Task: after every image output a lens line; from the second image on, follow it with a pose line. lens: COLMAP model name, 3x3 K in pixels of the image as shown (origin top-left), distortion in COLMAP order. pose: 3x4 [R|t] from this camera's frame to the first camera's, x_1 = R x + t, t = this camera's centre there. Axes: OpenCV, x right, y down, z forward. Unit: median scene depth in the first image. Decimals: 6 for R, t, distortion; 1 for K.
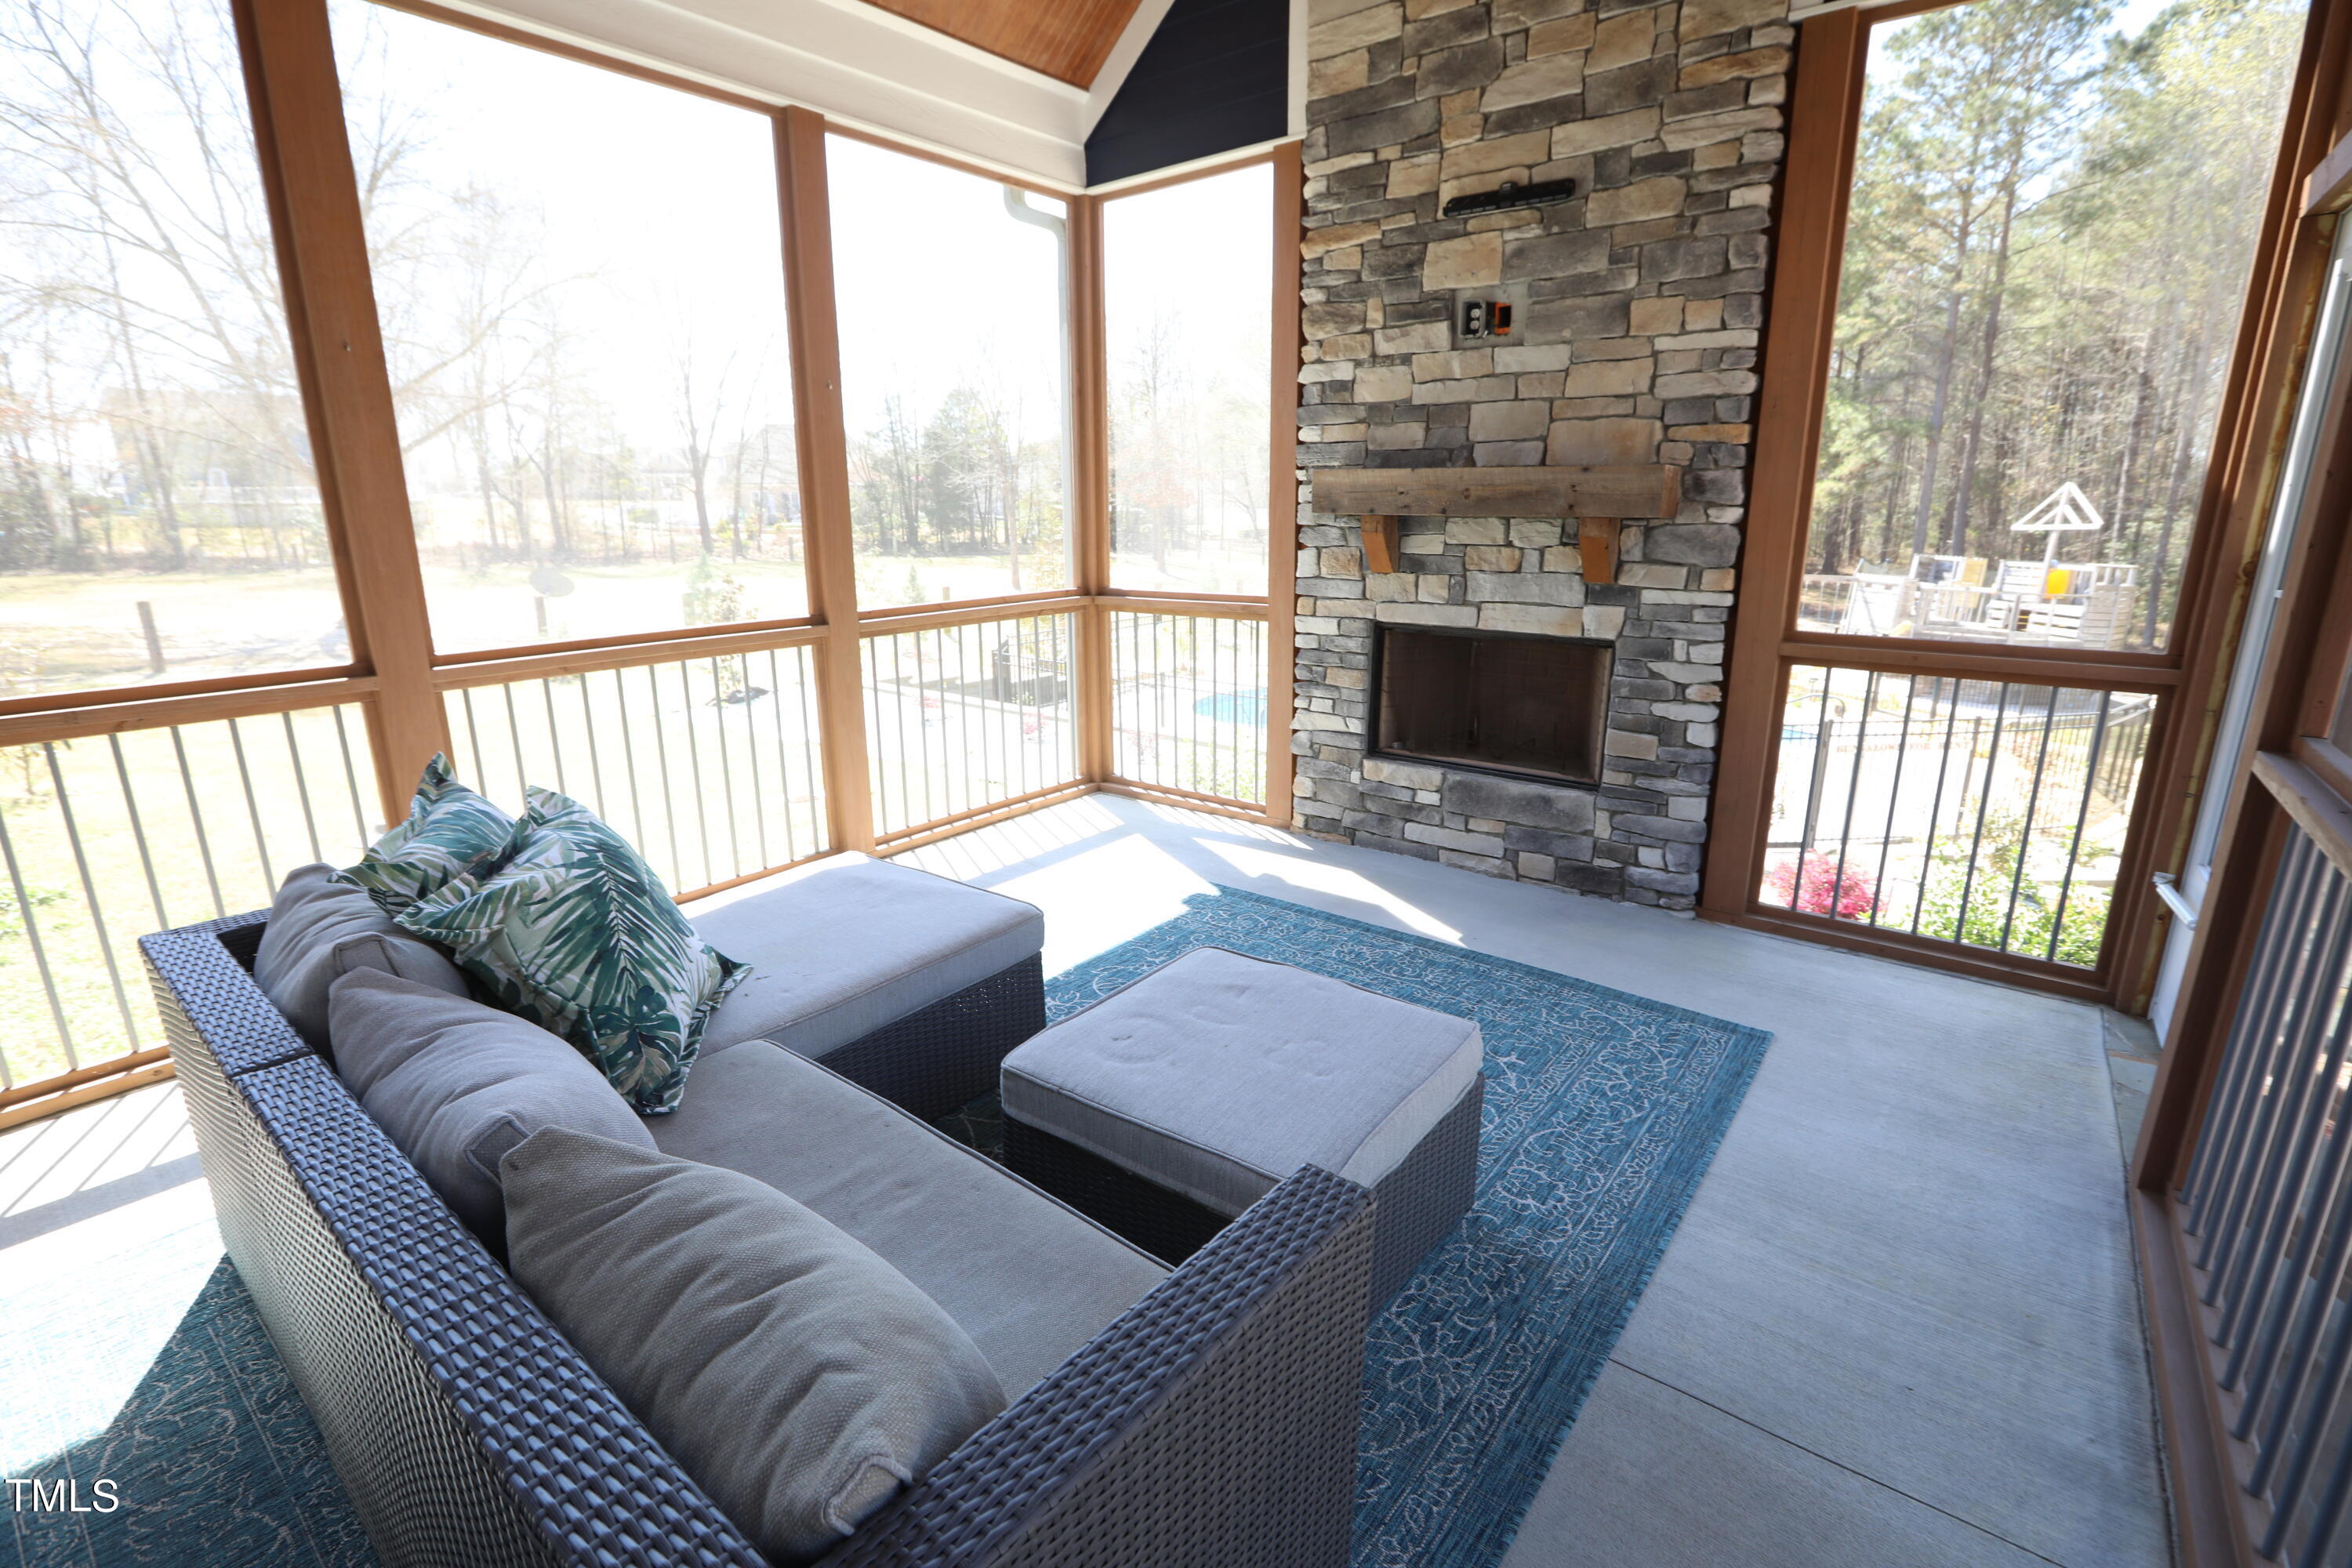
lens RADIAL K [[1059.9, 0, 1176.0], [0, 1059.9, 784.0], [0, 0, 1]] dist [-0.069994, 0.035910]
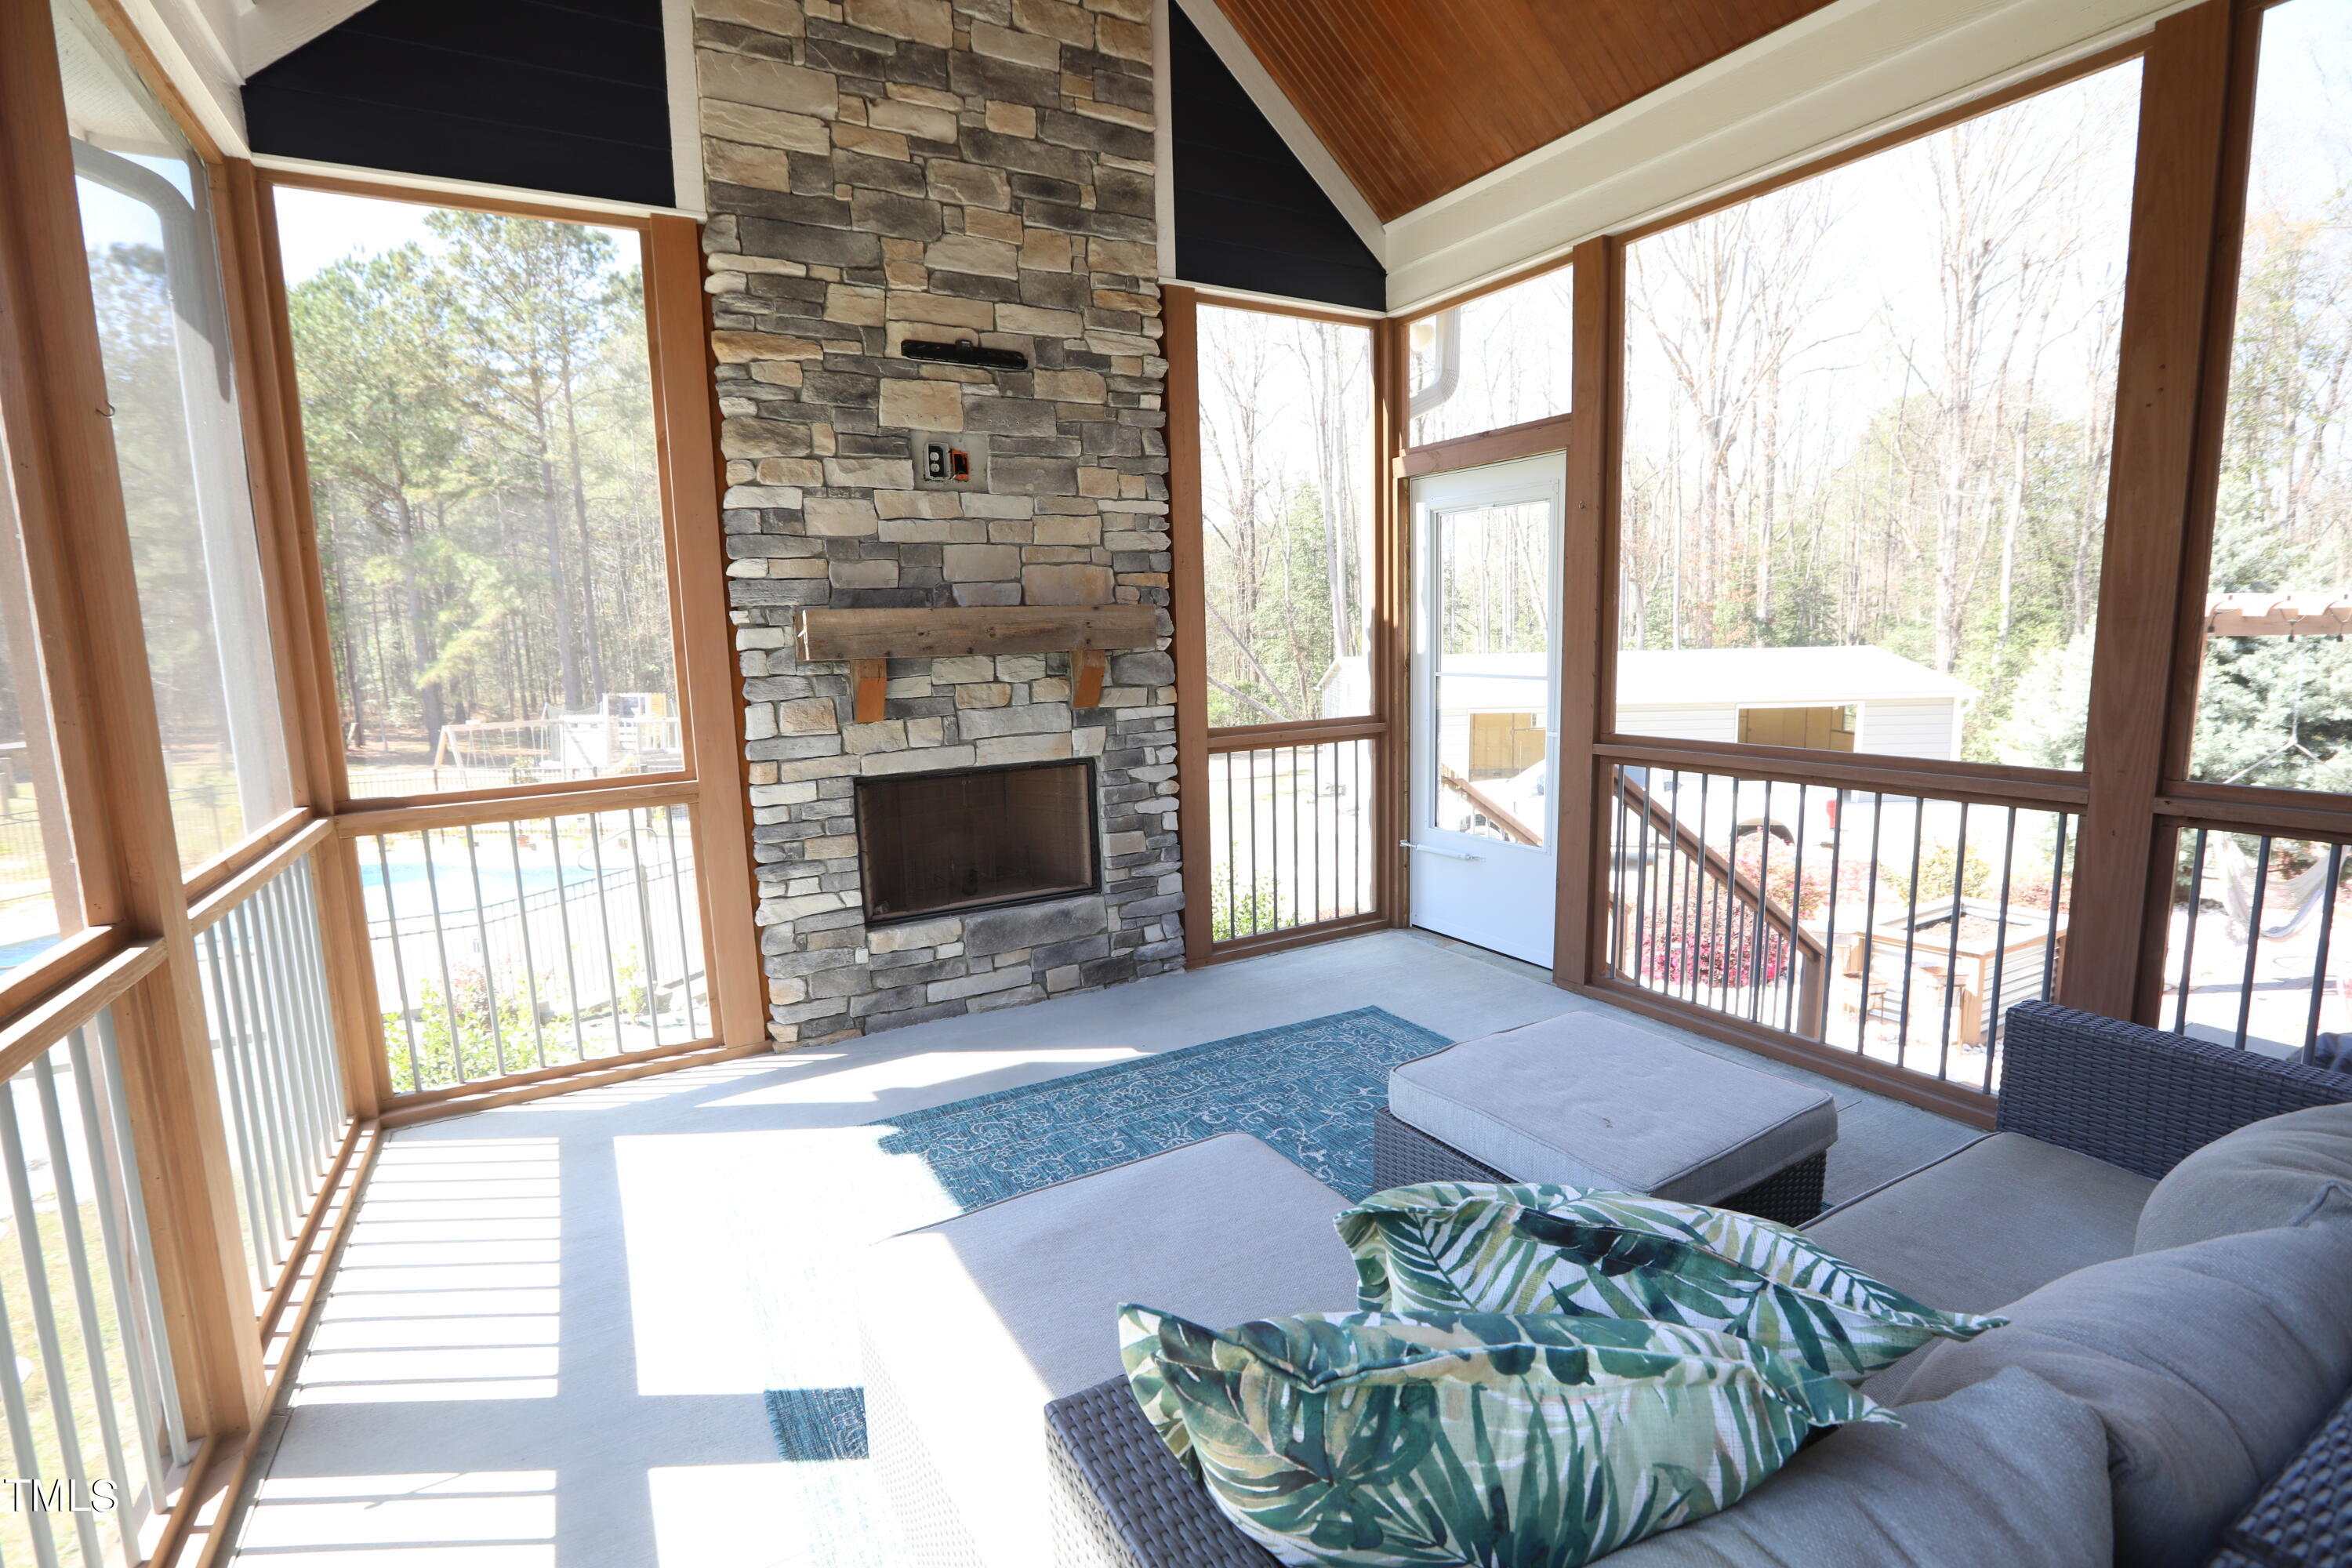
lens RADIAL K [[1071.2, 0, 1174.5], [0, 1071.2, 781.0], [0, 0, 1]] dist [-0.054538, 0.021039]
pose [[0.381086, -0.132517, 0.914993, -0.581067], [0.262513, 0.964451, 0.030346, -0.118471], [-0.886487, 0.228634, 0.402327, 0.442716]]
